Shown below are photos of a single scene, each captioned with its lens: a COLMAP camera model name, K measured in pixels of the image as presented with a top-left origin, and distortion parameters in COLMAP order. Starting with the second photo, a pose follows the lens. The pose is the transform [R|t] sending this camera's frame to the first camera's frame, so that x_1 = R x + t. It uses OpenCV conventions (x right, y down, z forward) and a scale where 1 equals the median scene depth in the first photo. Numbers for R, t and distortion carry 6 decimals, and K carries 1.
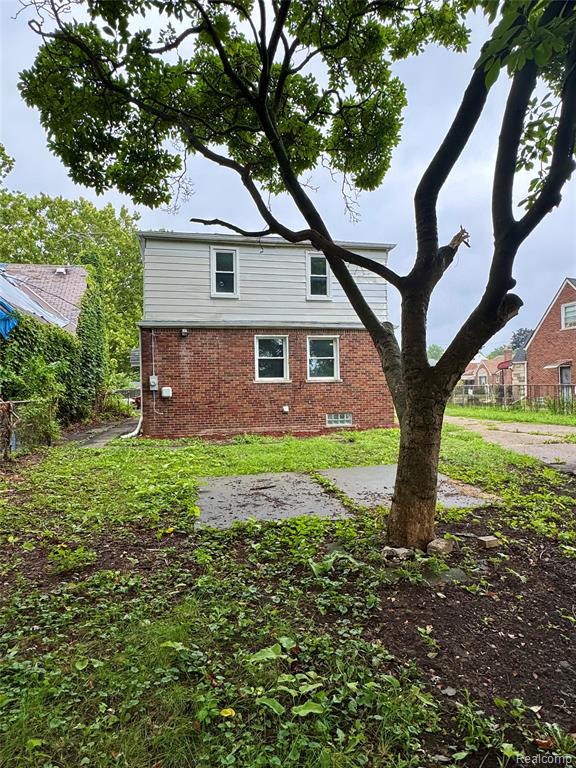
lens RADIAL K [[439.8, 0, 288.6], [0, 439.8, 383.3], [0, 0, 1]] dist [0.007067, -0.002174]
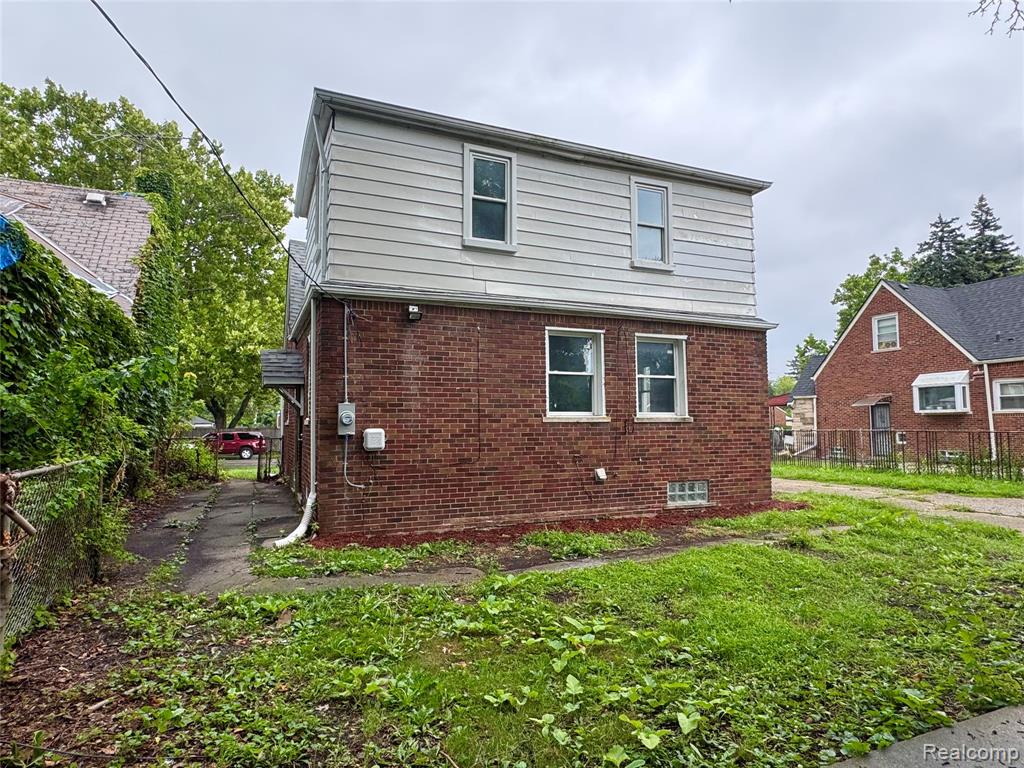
lens RADIAL K [[586.4, 0, 509.0], [0, 586.4, 388.2], [0, 0, 1]] dist [0.007067, -0.002174]
pose [[0.980981, 0.024494, 0.192553, -0.244824], [-0.013180, 0.998122, -0.059819, 0.001514], [-0.193656, 0.056143, 0.979462, 0.352463]]
